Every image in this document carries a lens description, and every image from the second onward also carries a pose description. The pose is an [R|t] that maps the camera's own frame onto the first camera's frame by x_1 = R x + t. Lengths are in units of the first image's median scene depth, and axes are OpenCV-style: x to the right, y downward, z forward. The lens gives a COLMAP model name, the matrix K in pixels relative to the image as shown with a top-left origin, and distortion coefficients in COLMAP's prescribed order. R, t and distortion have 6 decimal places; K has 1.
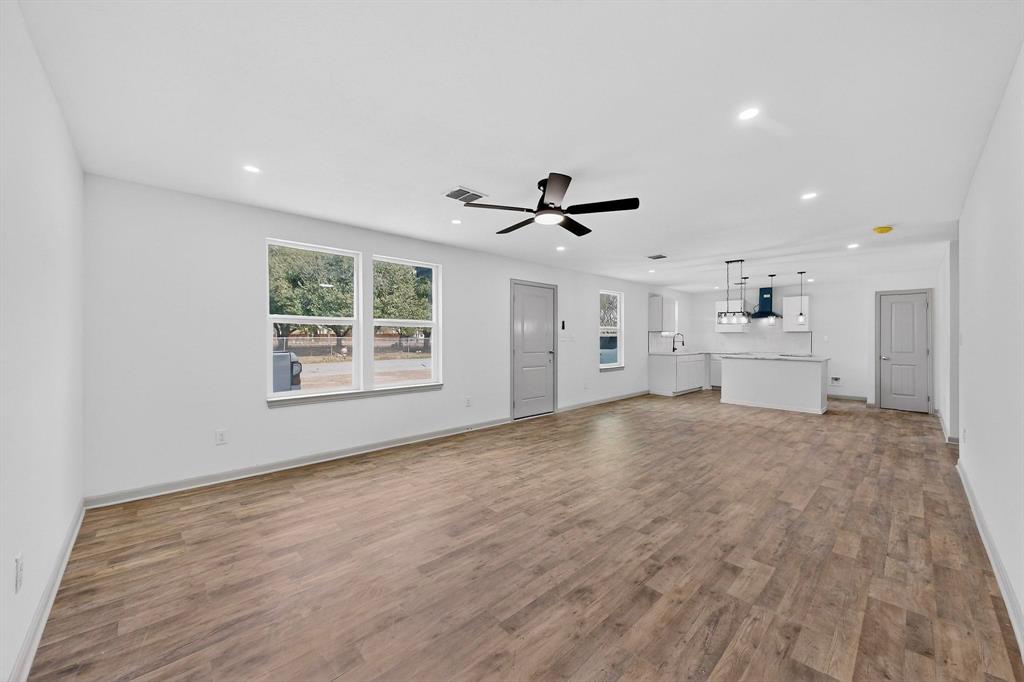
lens RADIAL K [[383.6, 0, 522.8], [0, 383.6, 337.7], [0, 0, 1]] dist [0.001375, 0.000447]
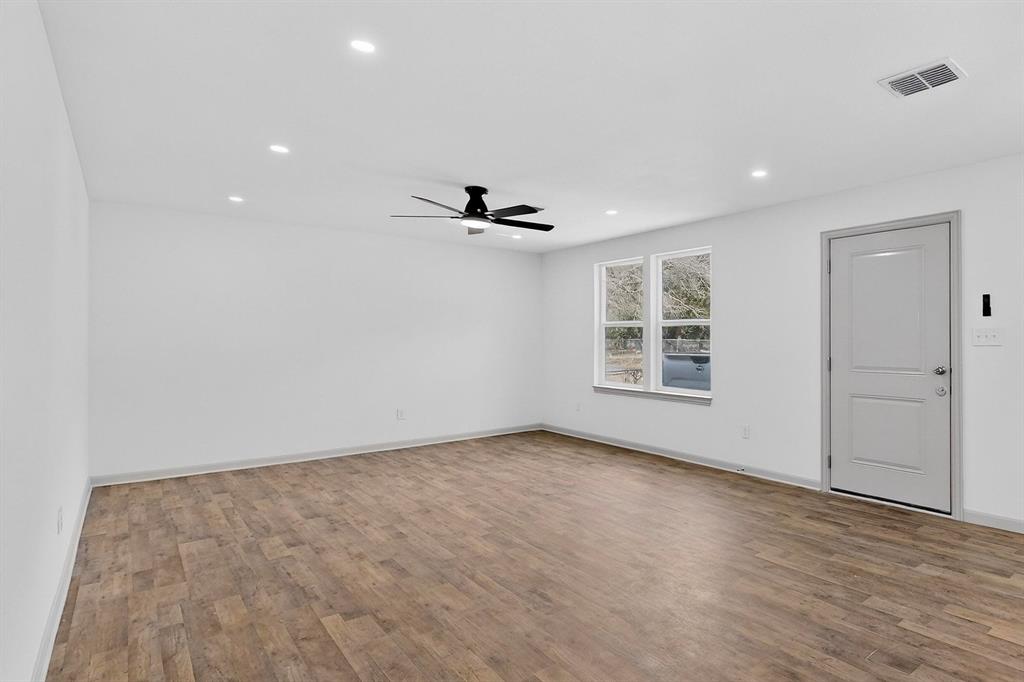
lens RADIAL K [[563.2, 0, 642.2], [0, 563.2, 342.3], [0, 0, 1]] dist [-0.002155, 0.000787]
pose [[-0.031653, 0.003627, -0.999492, 1.283647], [0.004568, 0.999983, 0.003484, 0.002052], [0.999488, -0.004455, -0.031669, 1.230051]]
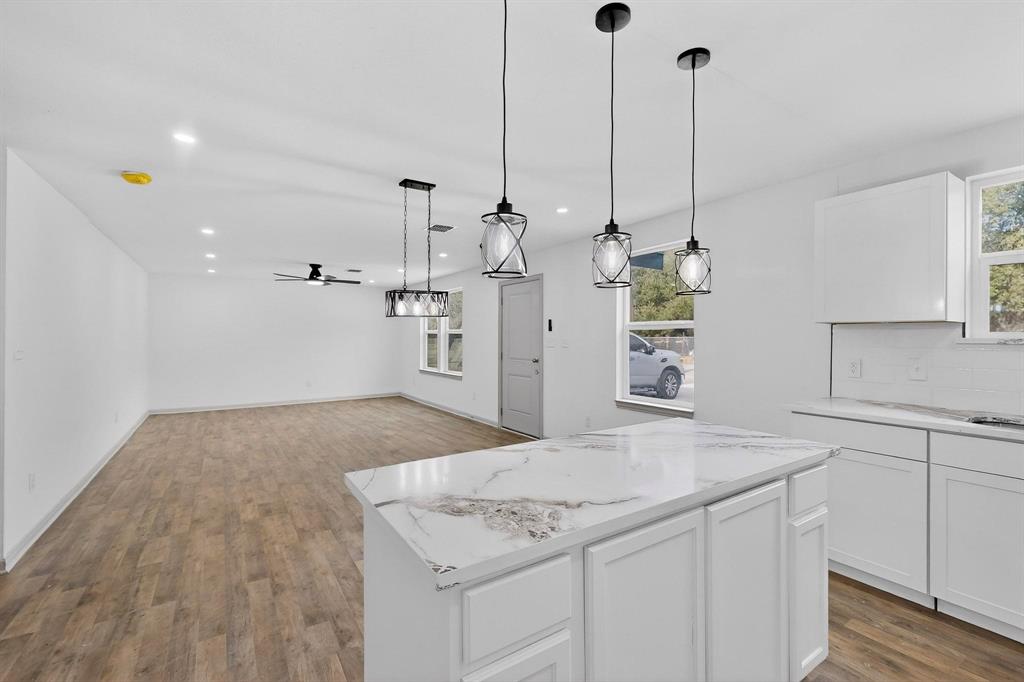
lens RADIAL K [[448.3, 0, 512.0], [0, 448.3, 341.0], [0, 0, 1]] dist [-0.001211, 0.000421]
pose [[-0.195833, 0.005408, -0.980622, 1.771532], [0.004045, 0.999981, 0.004707, -0.013974], [0.980629, -0.003045, -0.195851, 2.027262]]
